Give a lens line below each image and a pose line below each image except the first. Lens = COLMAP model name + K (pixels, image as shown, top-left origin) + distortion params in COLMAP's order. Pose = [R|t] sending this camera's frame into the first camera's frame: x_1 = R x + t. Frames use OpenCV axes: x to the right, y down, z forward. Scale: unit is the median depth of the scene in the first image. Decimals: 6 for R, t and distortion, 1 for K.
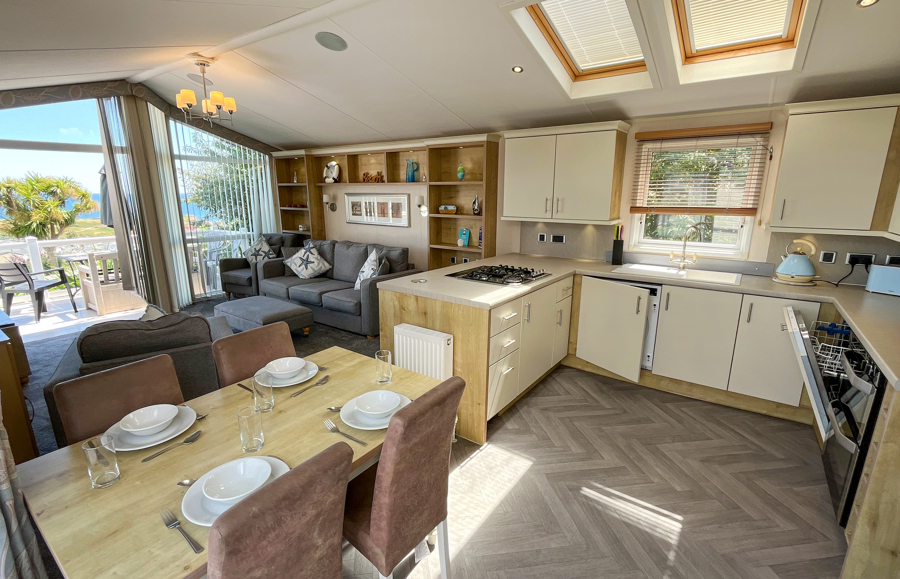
lens RADIAL K [[415.7, 0, 446.7], [0, 415.7, 291.9], [0, 0, 1]] dist [-0.001162, -0.000763]
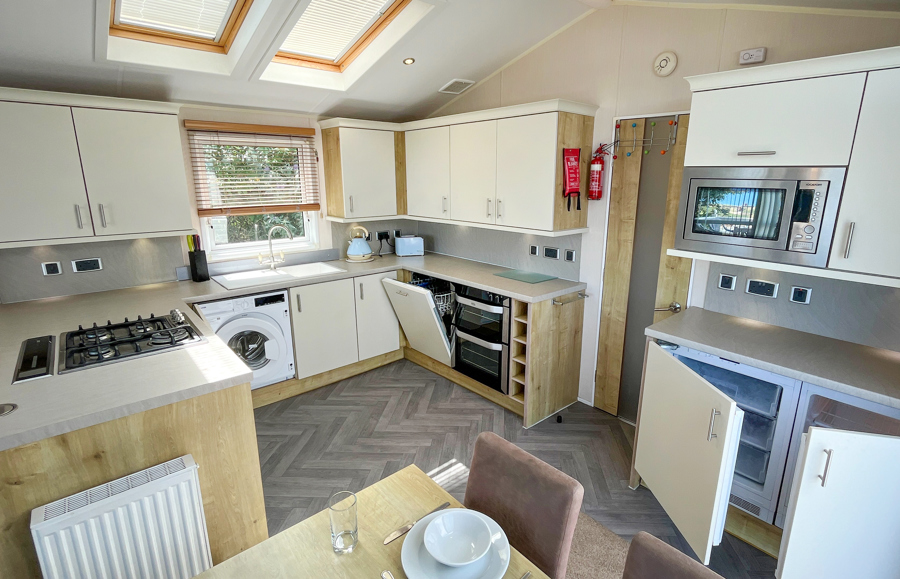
lens RADIAL K [[436.8, 0, 475.3], [0, 436.8, 278.9], [0, 0, 1]] dist [-0.000161, 0.000114]
pose [[0.201893, -0.227176, 0.952696, -0.204390], [0.227124, 0.957070, 0.180088, -0.071205], [-0.952709, 0.180022, 0.244823, 0.197434]]
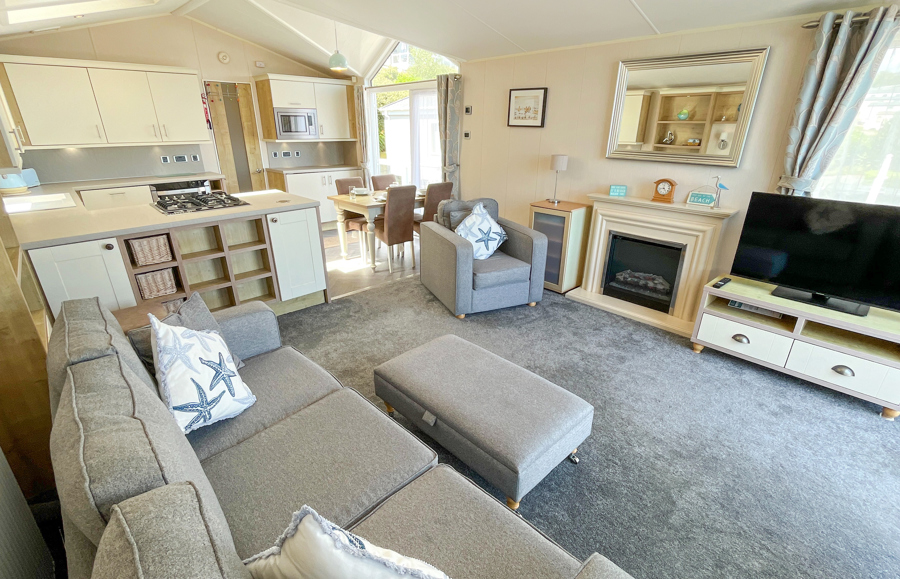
lens RADIAL K [[415.7, 0, 446.7], [0, 415.7, 291.9], [0, 0, 1]] dist [-0.001162, -0.000763]
pose [[-0.982082, -0.074570, 0.173071, -0.397104], [0.040825, 0.812389, 0.581685, -0.259292], [-0.183977, 0.578328, -0.794789, 1.078268]]
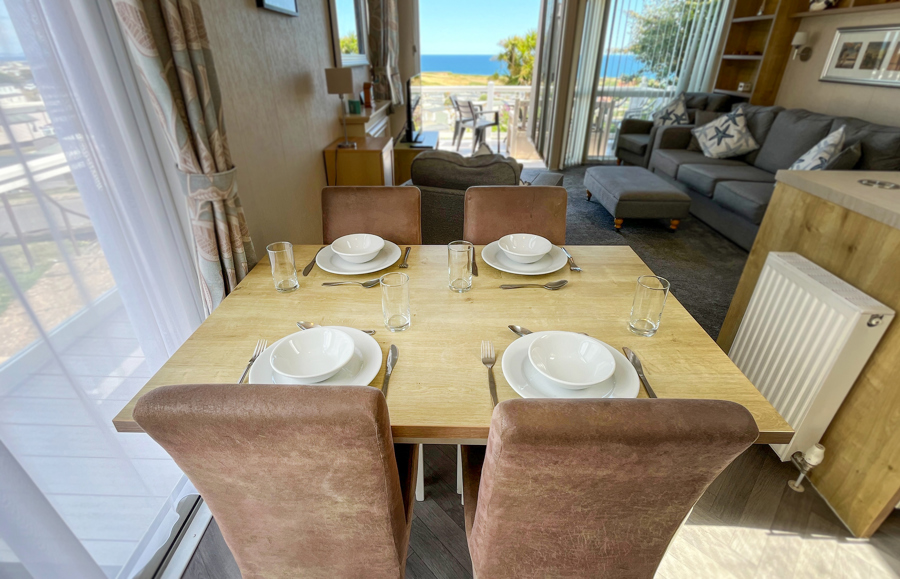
lens RADIAL K [[429.3, 0, 440.6], [0, 429.3, 282.2], [0, 0, 1]] dist [-0.001042, -0.000085]
pose [[0.565201, 0.387805, -0.728118, 0.030256], [-0.192070, 0.920222, 0.341028, 0.004151], [0.802282, -0.052900, 0.594596, 0.146517]]
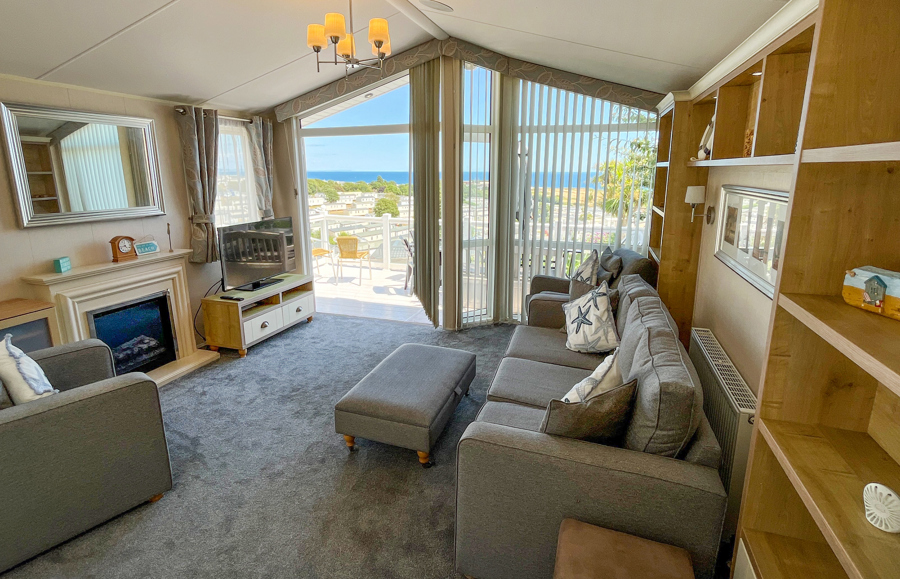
lens RADIAL K [[457.1, 0, 434.8], [0, 457.1, 265.3], [0, 0, 1]] dist [0.027887, 0.000008]
pose [[0.285380, 0.194757, -0.938418, 0.120560], [-0.224207, 0.965533, 0.132202, -0.168972], [0.931821, 0.172672, 0.319210, 0.649123]]
